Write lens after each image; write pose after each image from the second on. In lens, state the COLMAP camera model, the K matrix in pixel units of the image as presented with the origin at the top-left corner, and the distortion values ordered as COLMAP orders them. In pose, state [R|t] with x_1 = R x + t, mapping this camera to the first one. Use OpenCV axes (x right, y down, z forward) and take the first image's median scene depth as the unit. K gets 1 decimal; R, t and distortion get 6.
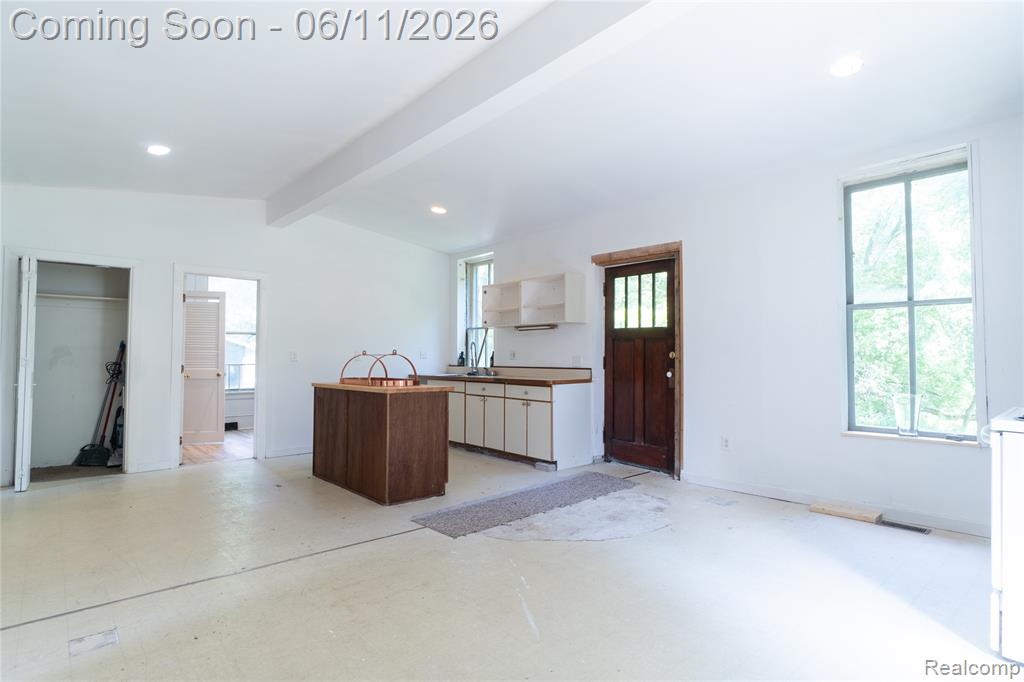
lens RADIAL K [[518.3, 0, 512.0], [0, 518.3, 341.0], [0, 0, 1]] dist [-0.000239, -0.000244]
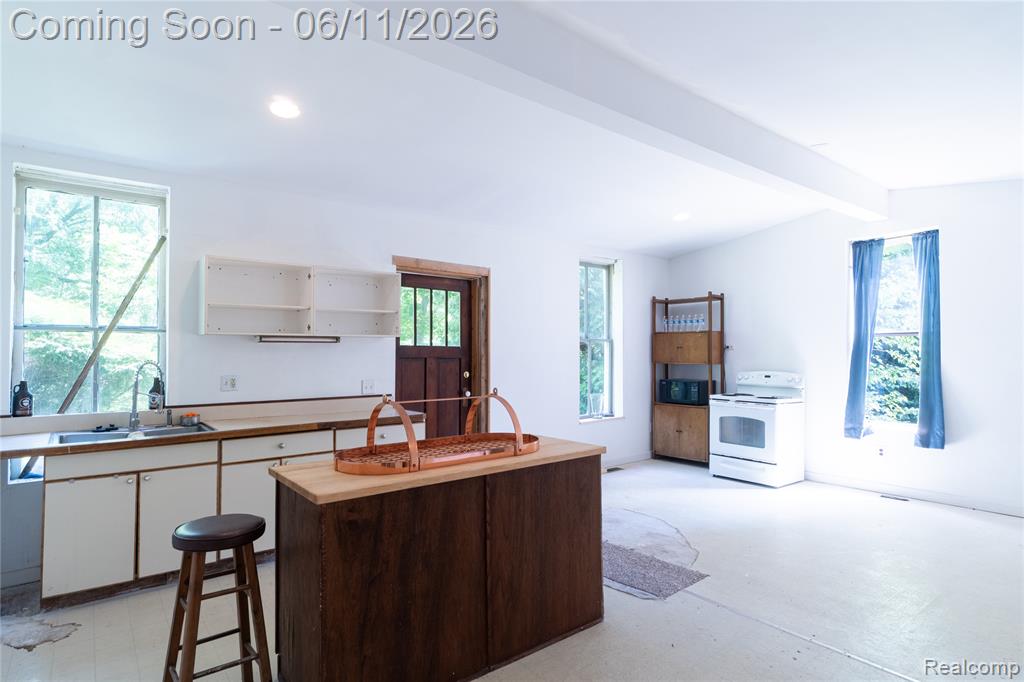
lens RADIAL K [[531.9, 0, 512.0], [0, 531.9, 341.0], [0, 0, 1]] dist [-0.000418, -0.000237]
pose [[0.065809, 0.025514, 0.997506, -0.924667], [-0.028260, 0.999320, -0.023696, -0.023153], [-0.997432, -0.026630, 0.066485, 1.058504]]
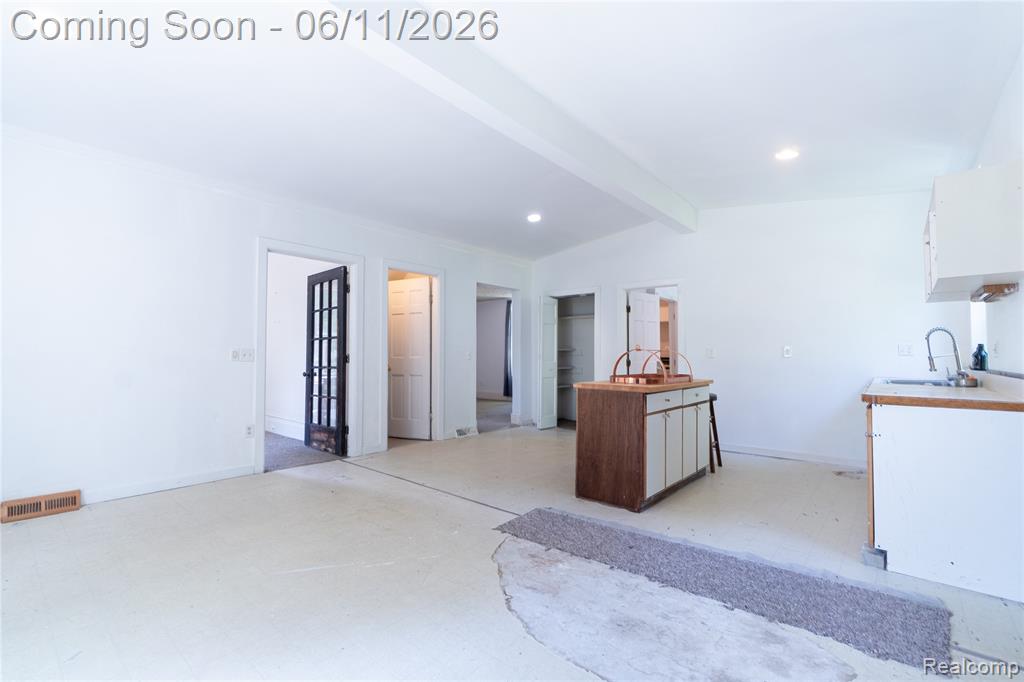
lens RADIAL K [[455.8, 0, 512.0], [0, 455.8, 341.0], [0, 0, 1]] dist [-0.001299, -0.000008]
pose [[0.142430, -0.030732, -0.989328, 0.639667], [0.027391, 0.999257, -0.027097, 0.028204], [0.989426, -0.023239, 0.143166, 0.736272]]
